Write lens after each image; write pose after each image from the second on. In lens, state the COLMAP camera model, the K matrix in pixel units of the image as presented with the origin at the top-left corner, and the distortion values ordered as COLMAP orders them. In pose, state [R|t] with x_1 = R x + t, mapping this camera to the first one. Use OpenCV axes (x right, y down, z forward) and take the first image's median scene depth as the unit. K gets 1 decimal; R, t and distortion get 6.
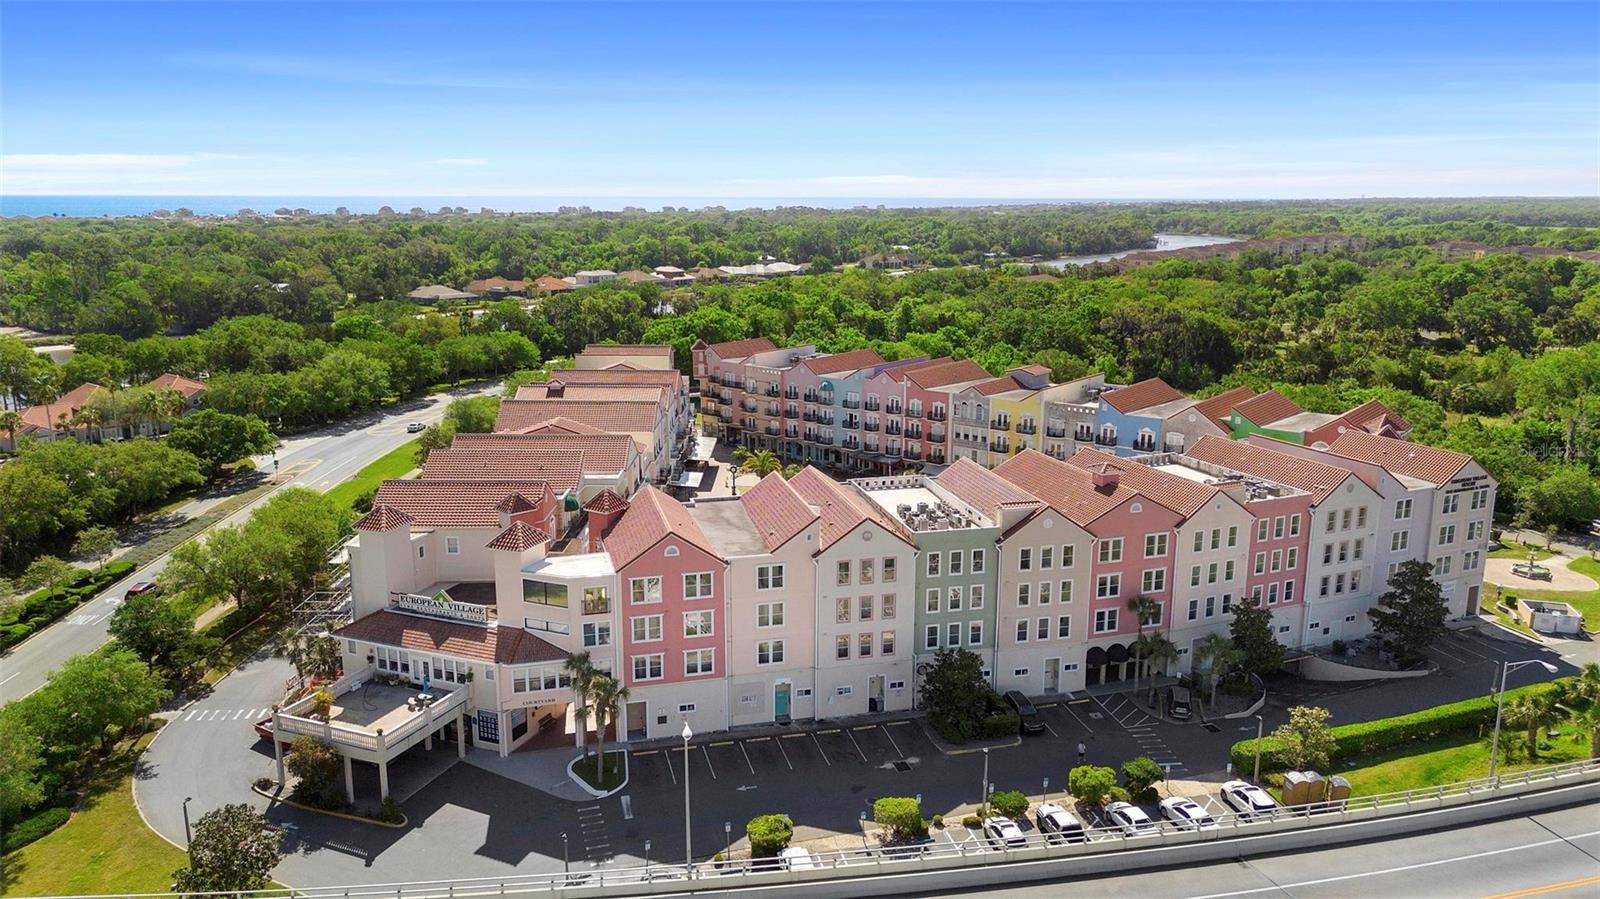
lens RADIAL K [[1120.4, 0, 797.3], [0, 1120.4, 440.5], [0, 0, 1]] dist [0.072229, -0.064962]
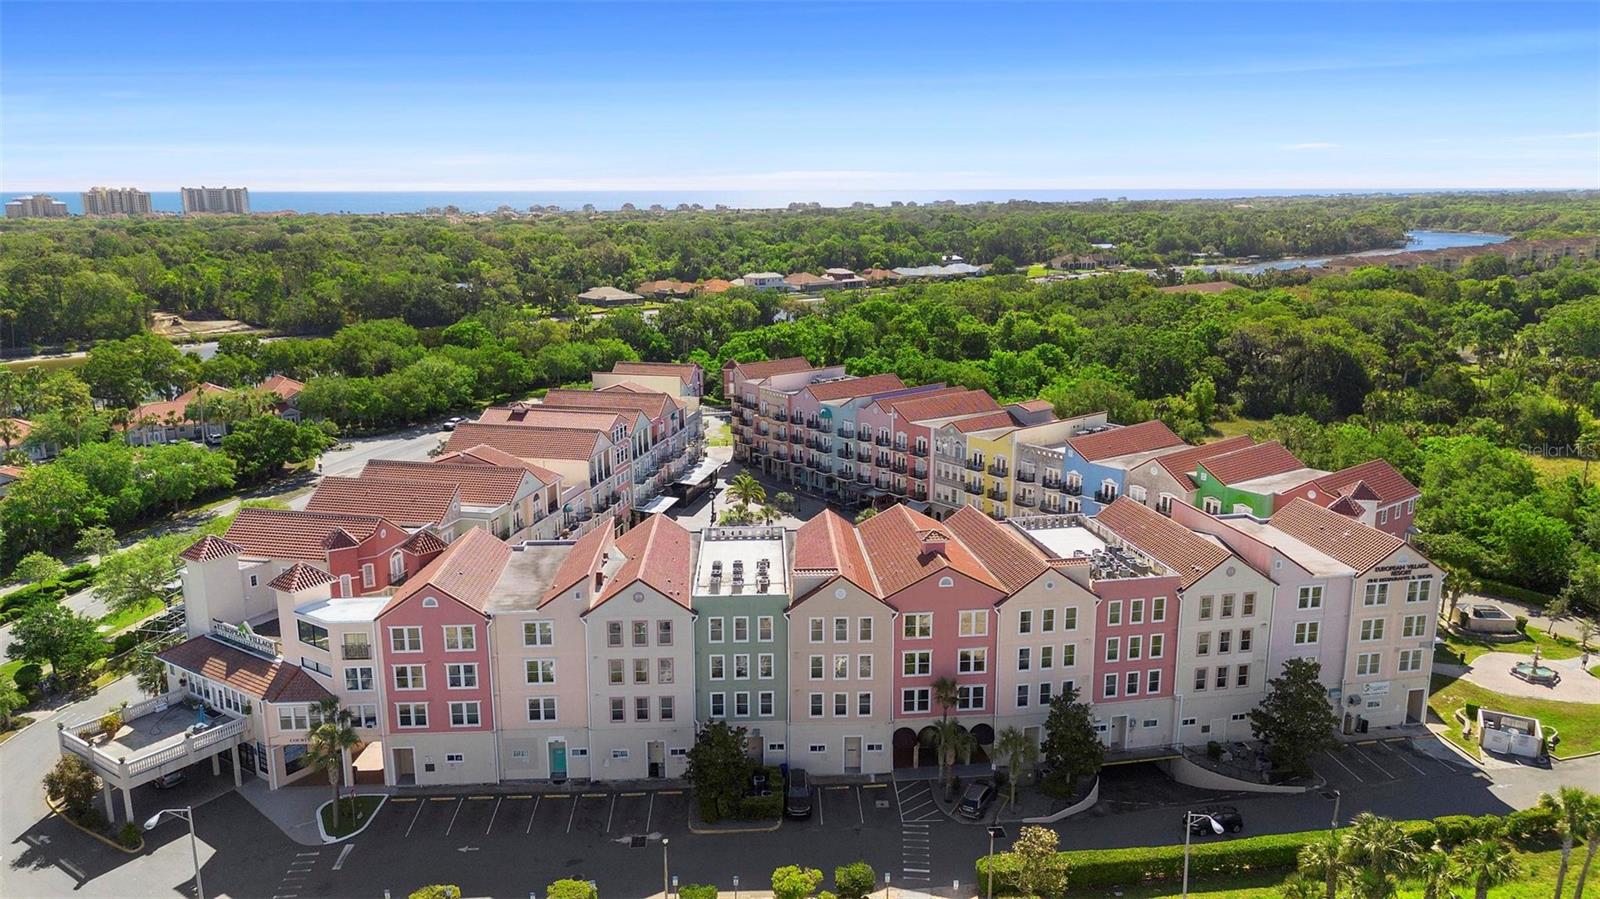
lens RADIAL K [[1120.4, 0, 797.6], [0, 1120.4, 442.9], [0, 0, 1]] dist [0.072229, -0.064962]
pose [[0.978621, 0.041391, -0.201465, 0.321488], [-0.039830, 0.999137, 0.011798, -0.053725], [0.201779, -0.003522, 0.979425, 0.066045]]
